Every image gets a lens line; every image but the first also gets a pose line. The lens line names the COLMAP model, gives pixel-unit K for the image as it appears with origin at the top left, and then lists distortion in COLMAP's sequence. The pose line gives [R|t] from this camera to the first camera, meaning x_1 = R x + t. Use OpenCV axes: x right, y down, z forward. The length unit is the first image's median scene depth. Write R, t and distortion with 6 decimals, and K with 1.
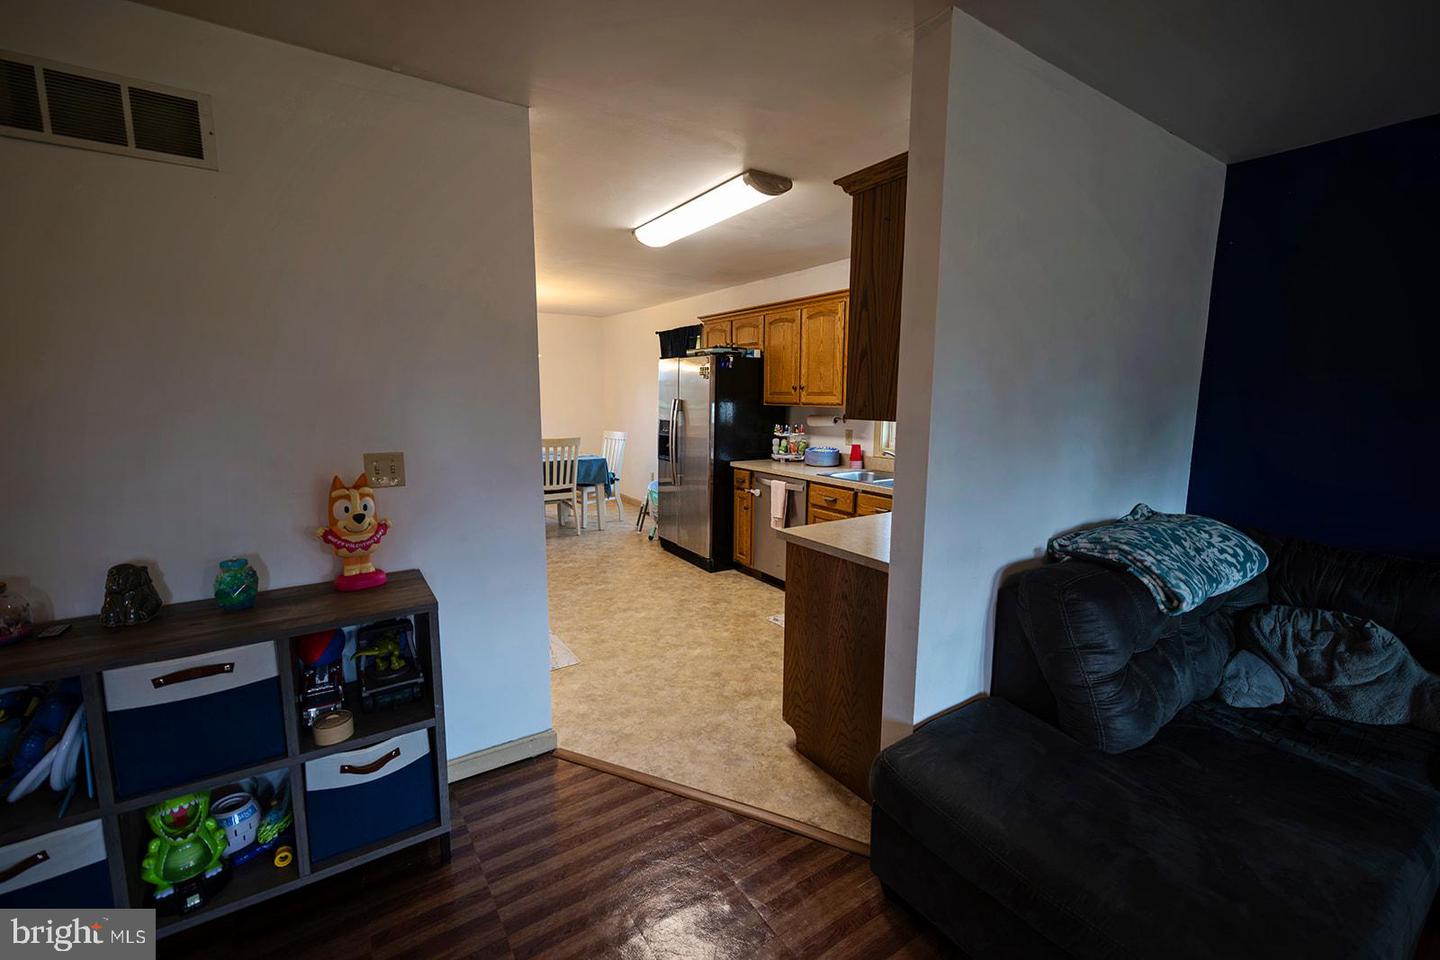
lens RADIAL K [[597.8, 0, 723.8], [0, 597.8, 479.9], [0, 0, 1]] dist [-0.000571, 0.000139]
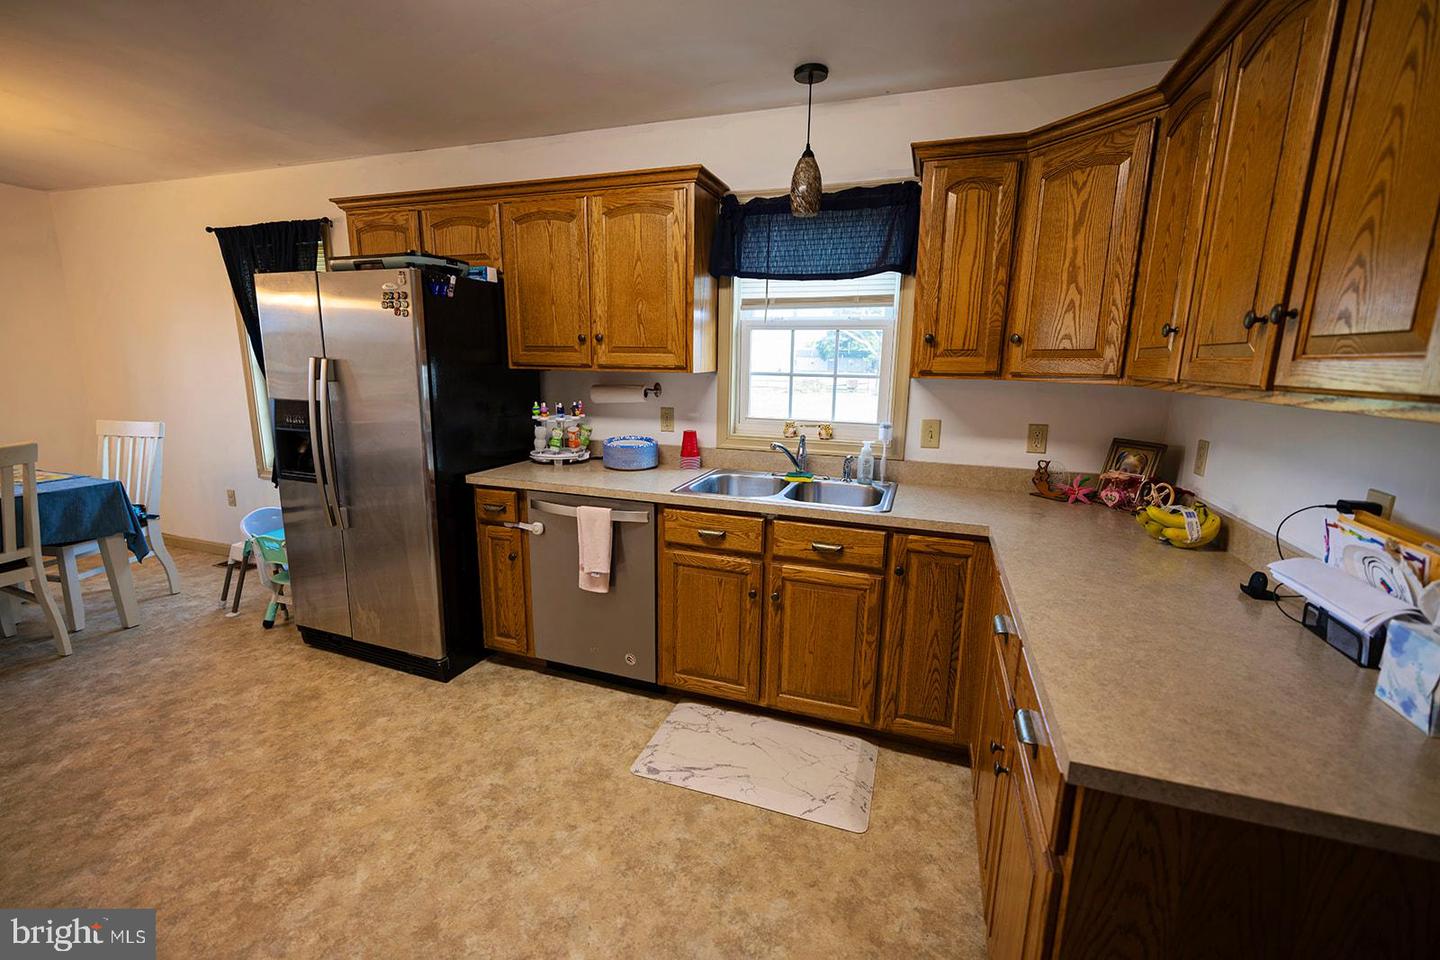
lens RADIAL K [[597.8, 0, 721.4], [0, 597.8, 478.1], [0, 0, 1]] dist [-0.000571, 0.000139]
pose [[0.801187, -0.113083, 0.587632, -0.121618], [0.074598, 0.993196, 0.089422, -0.058994], [-0.593746, -0.027808, 0.804172, 0.430833]]
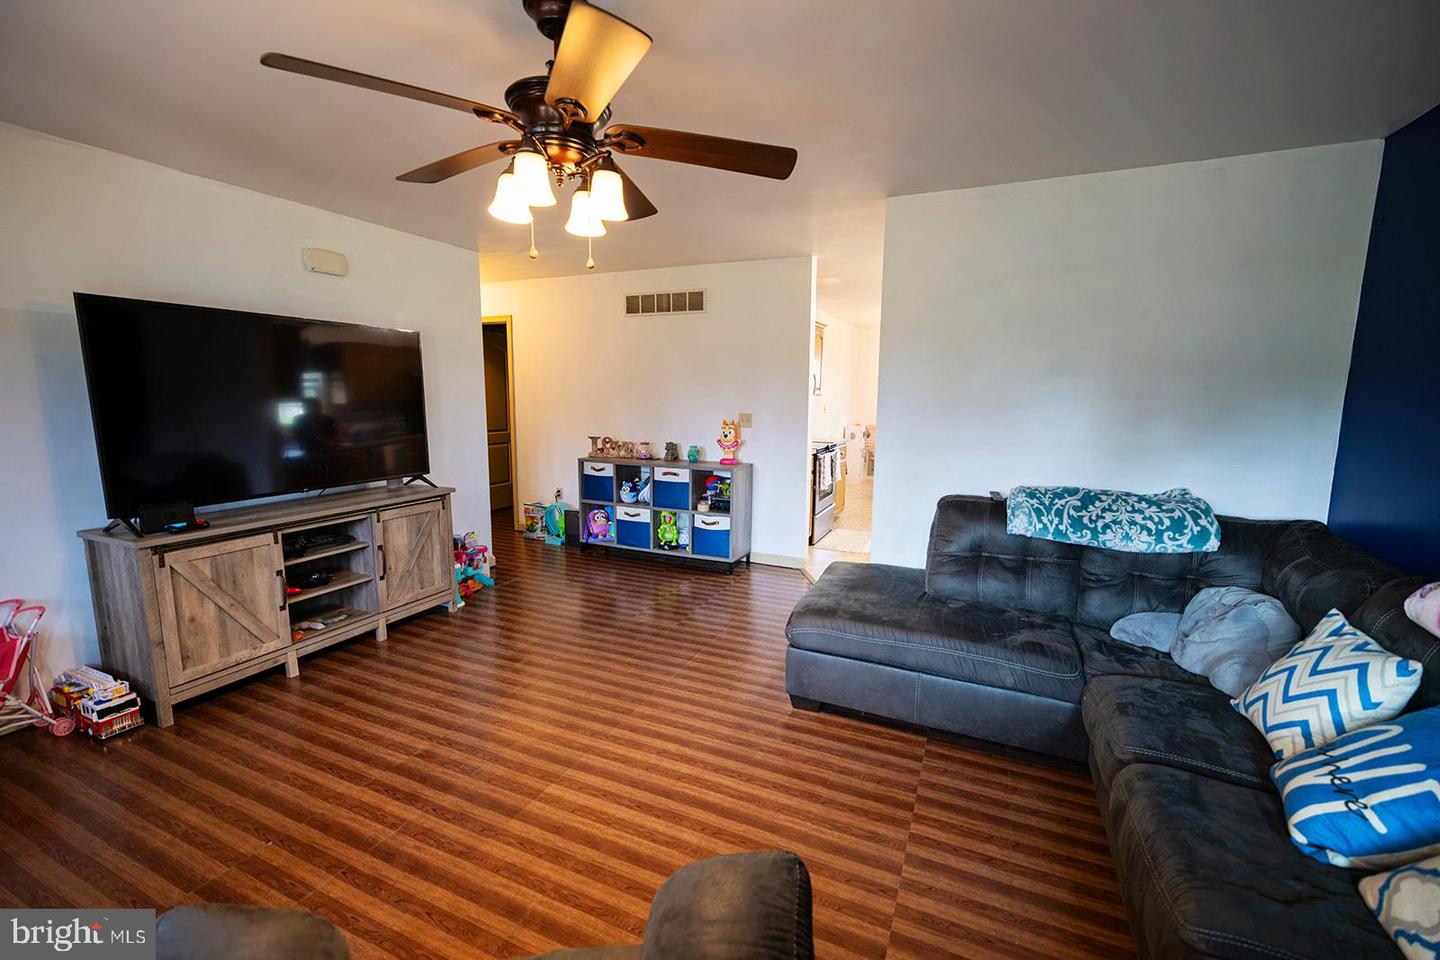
lens RADIAL K [[597.8, 0, 717.9], [0, 597.8, 480.7], [0, 0, 1]] dist [-0.000571, 0.000139]
pose [[0.532027, 0.125495, -0.837376, 1.110140], [-0.125835, 0.989692, 0.068373, 0.057801], [0.837325, 0.068995, 0.542335, -0.309042]]
